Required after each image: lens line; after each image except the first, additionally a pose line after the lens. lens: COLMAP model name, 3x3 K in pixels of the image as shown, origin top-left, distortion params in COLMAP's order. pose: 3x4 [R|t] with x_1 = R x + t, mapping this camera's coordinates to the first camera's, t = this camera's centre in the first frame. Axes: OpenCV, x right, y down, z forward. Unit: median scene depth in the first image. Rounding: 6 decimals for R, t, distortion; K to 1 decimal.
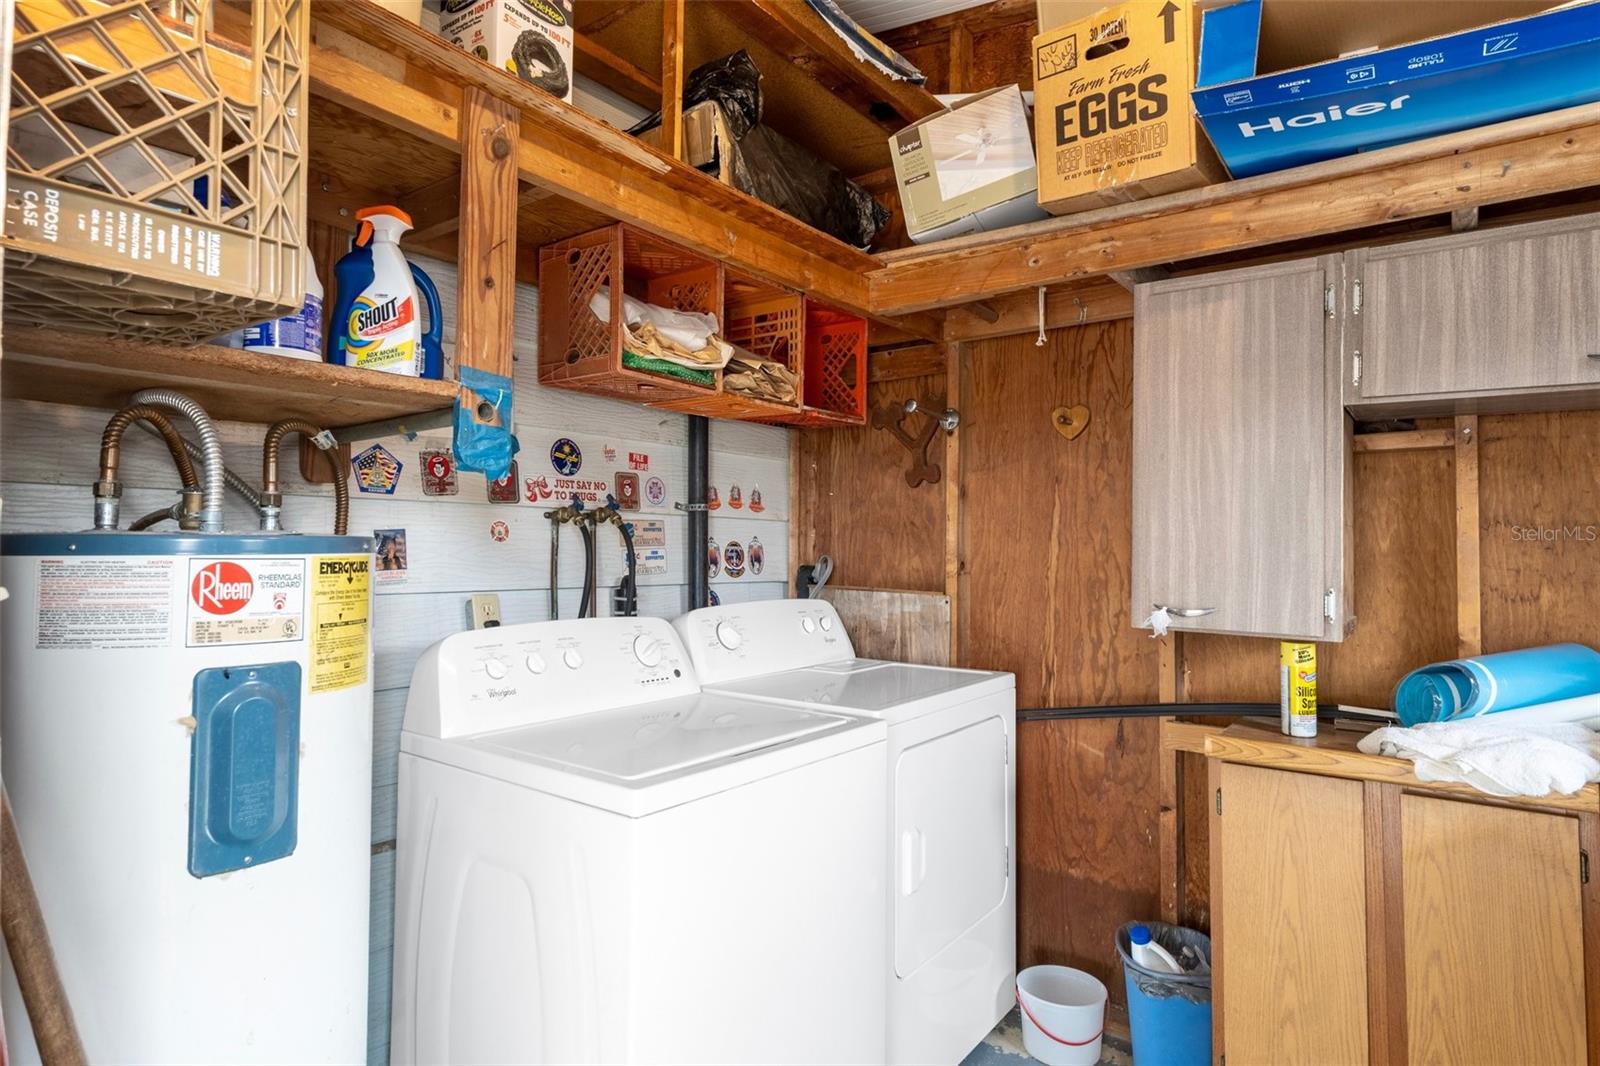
lens RADIAL K [[886.2, 0, 801.0], [0, 886.2, 526.1], [0, 0, 1]] dist [0.002737, 0.000717]
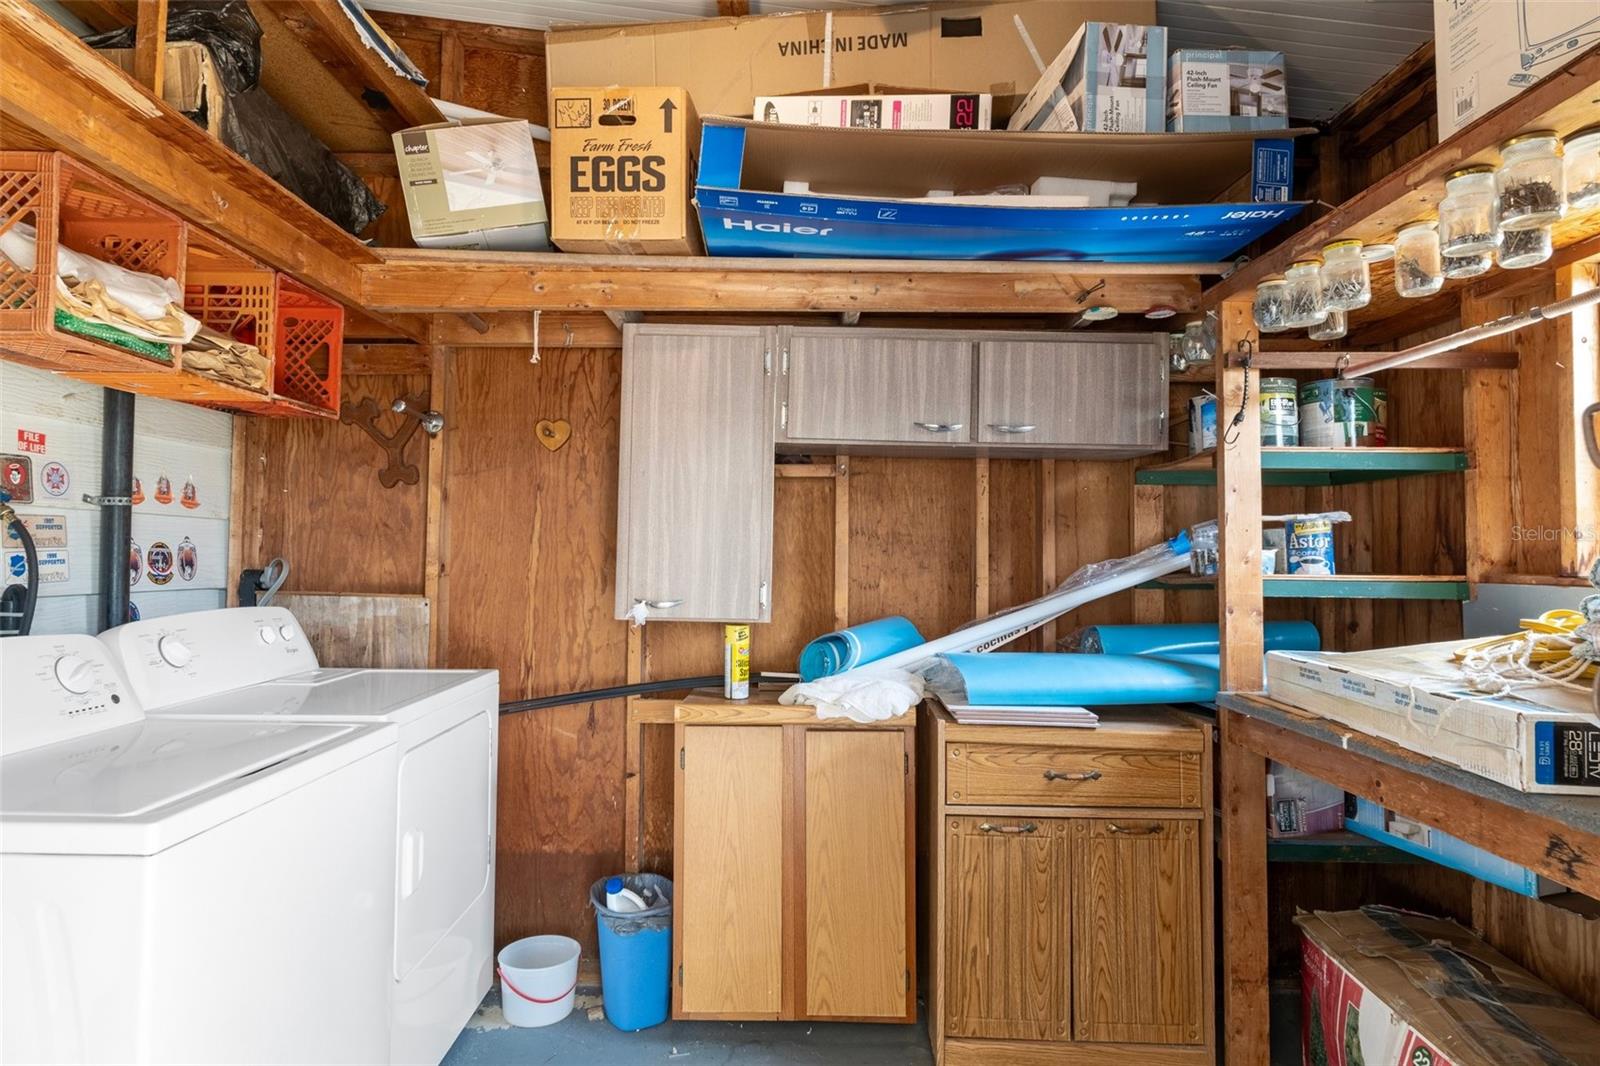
lens RADIAL K [[886.2, 0, 797.3], [0, 886.2, 534.0], [0, 0, 1]] dist [0.002737, 0.000717]
pose [[0.797277, 0.012175, 0.603491, -0.138172], [-0.016225, 0.999868, 0.001264, -0.002291], [-0.603395, -0.010799, 0.797369, -0.062429]]
